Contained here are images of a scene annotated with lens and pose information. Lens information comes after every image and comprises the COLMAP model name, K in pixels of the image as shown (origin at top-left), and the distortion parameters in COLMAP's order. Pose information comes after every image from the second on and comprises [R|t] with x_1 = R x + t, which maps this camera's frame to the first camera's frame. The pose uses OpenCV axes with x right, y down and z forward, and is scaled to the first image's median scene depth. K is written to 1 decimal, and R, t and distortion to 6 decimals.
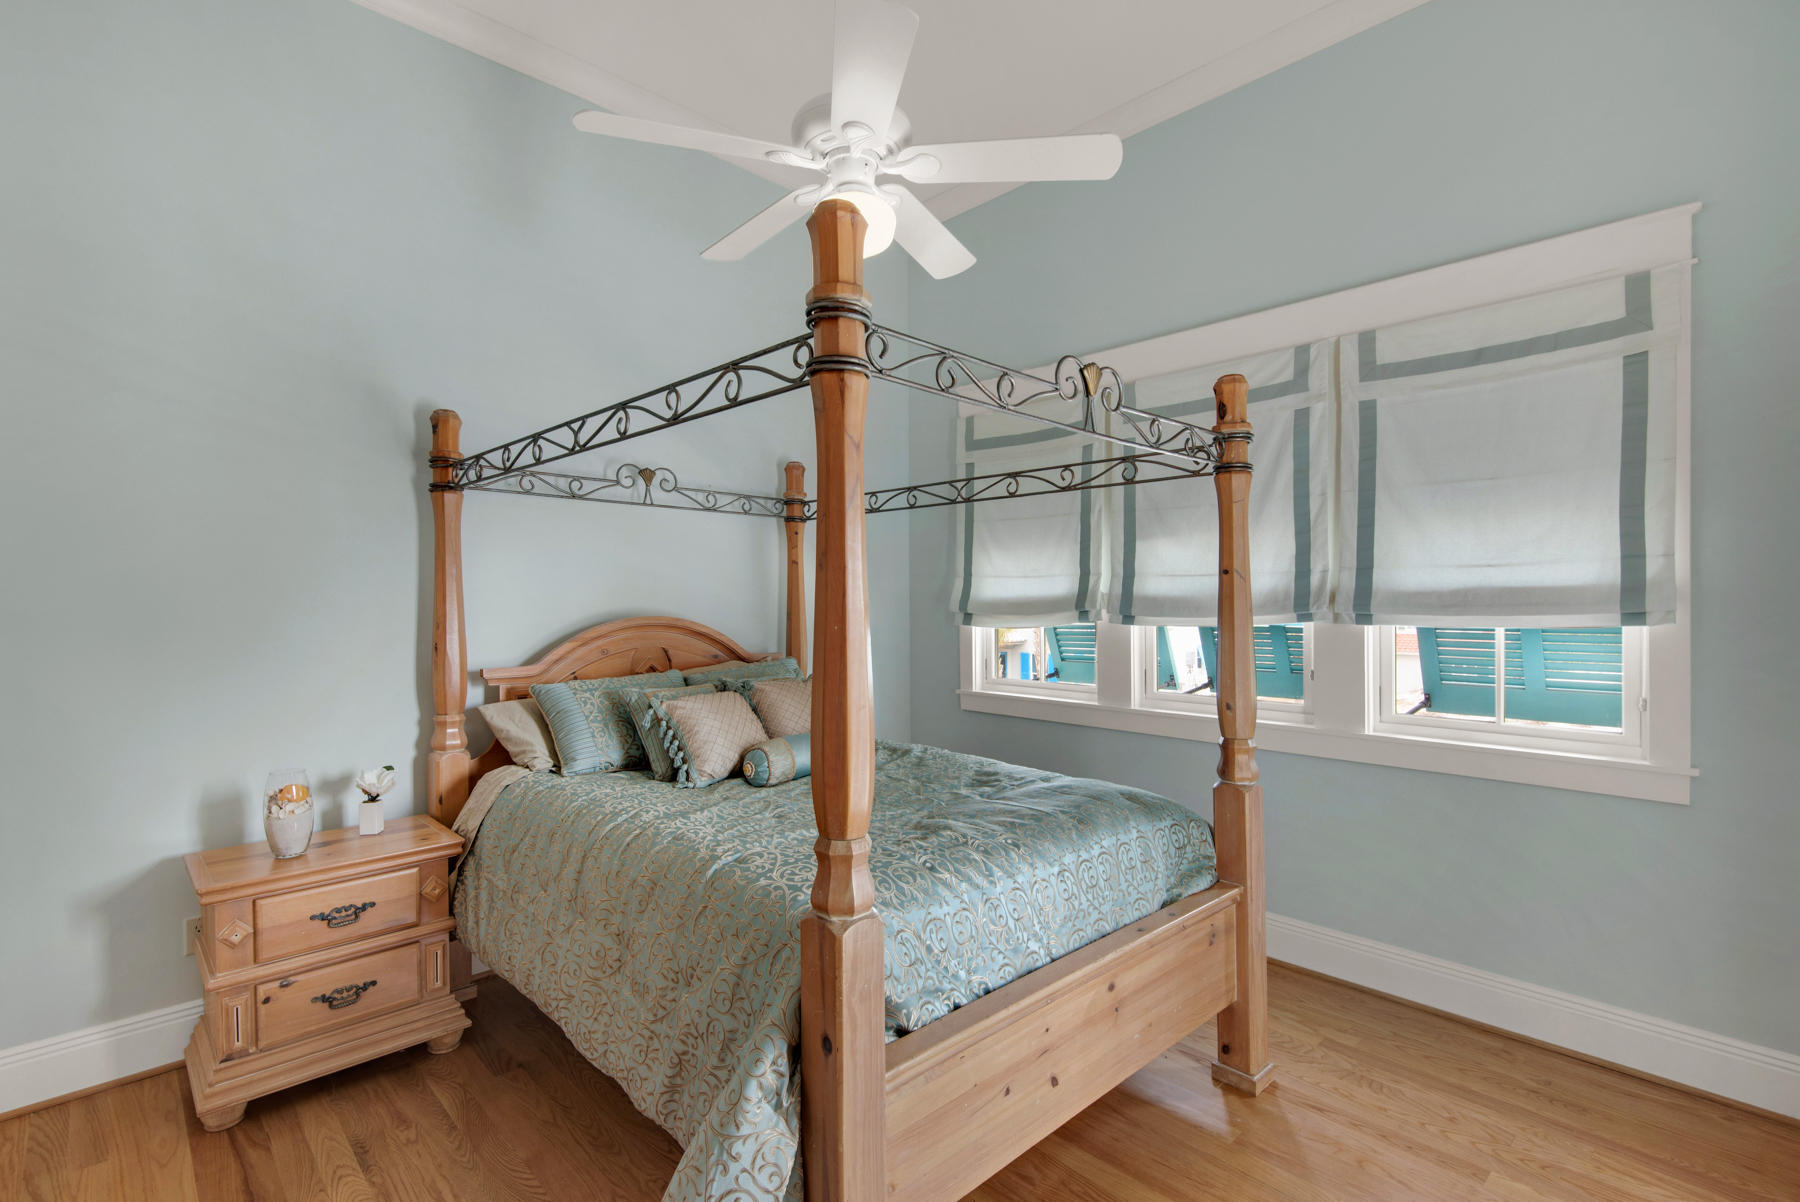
lens RADIAL K [[820.3, 0, 856.8], [0, 820.3, 611.7], [0, 0, 1]] dist [0.005655, -0.001273]
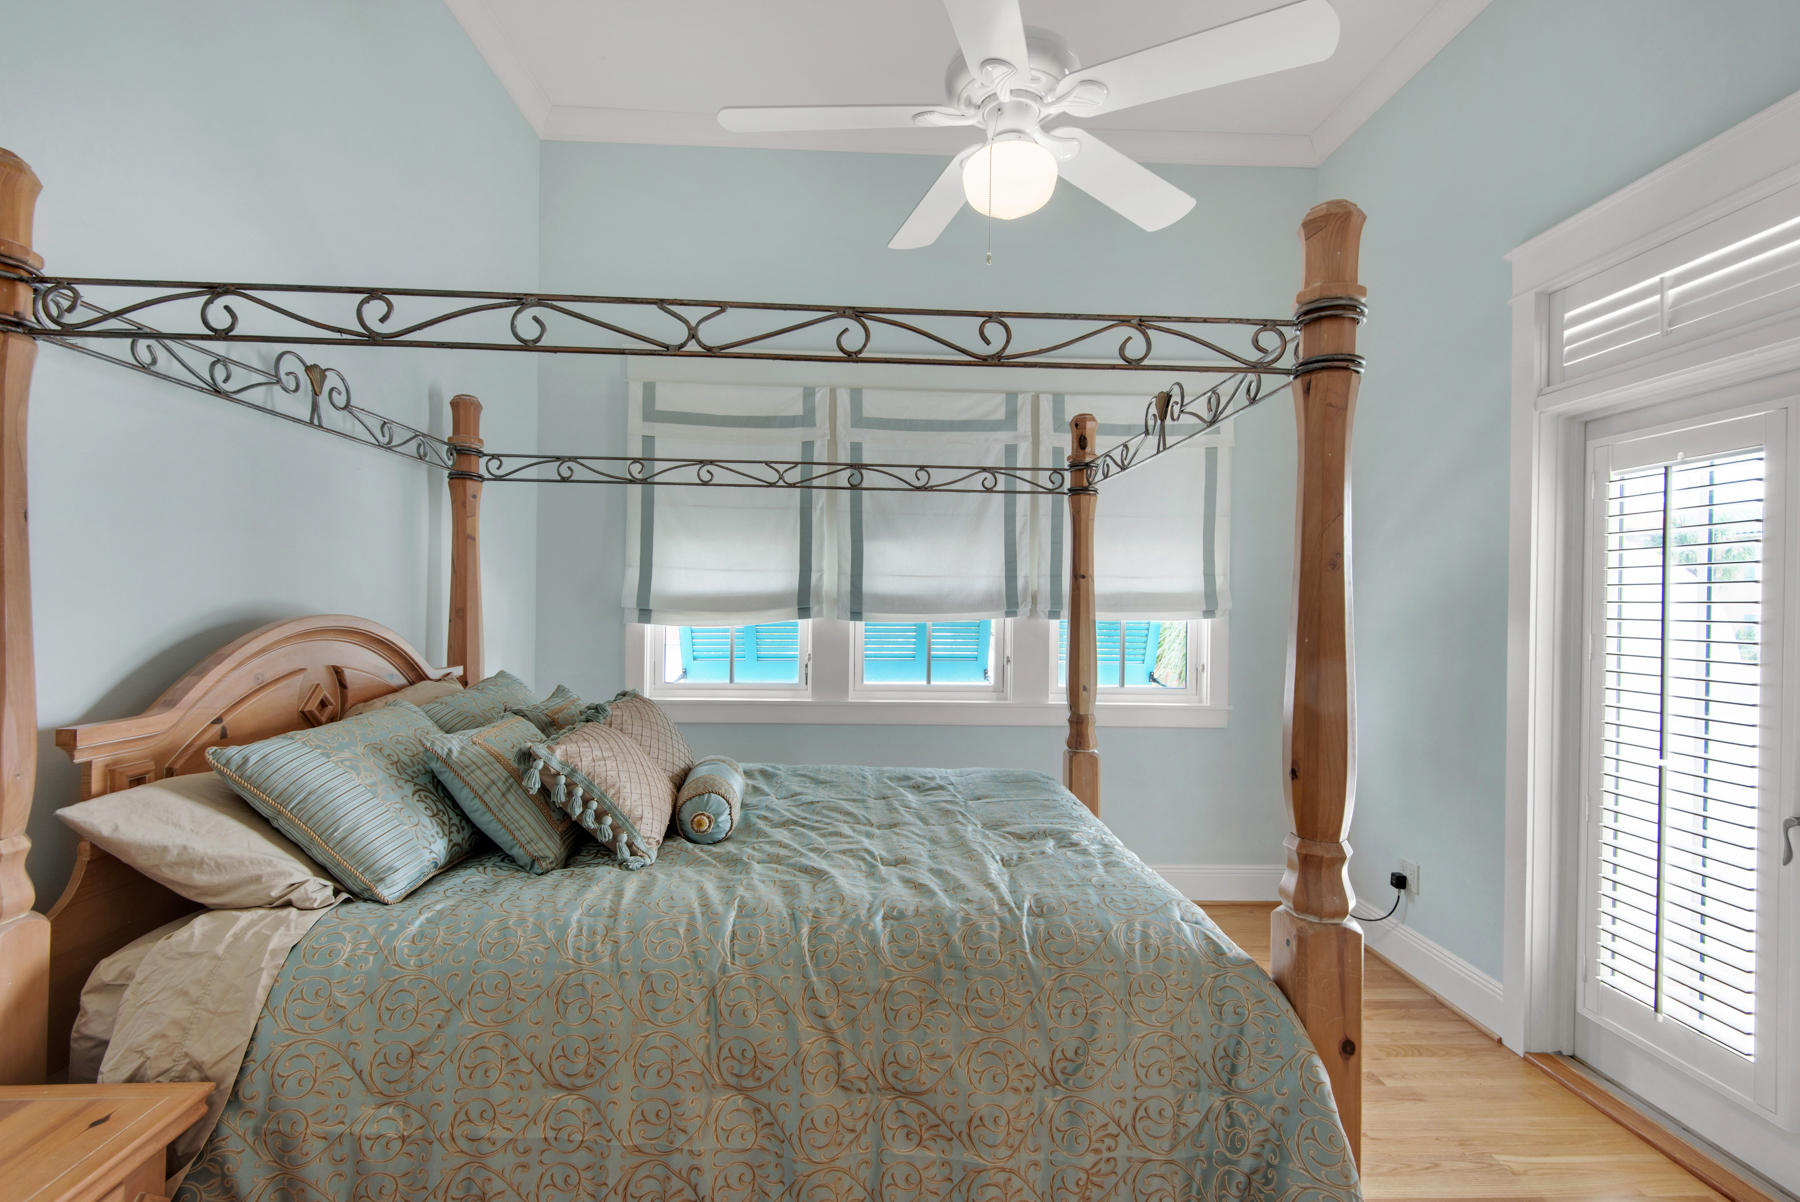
lens RADIAL K [[820.3, 0, 896.7], [0, 820.3, 602.4], [0, 0, 1]] dist [0.005655, -0.001273]
pose [[0.646653, 0.007936, 0.762743, -0.453049], [-0.004588, 0.999968, -0.006515, -0.000962], [-0.762771, 0.000713, 0.646668, 0.302562]]
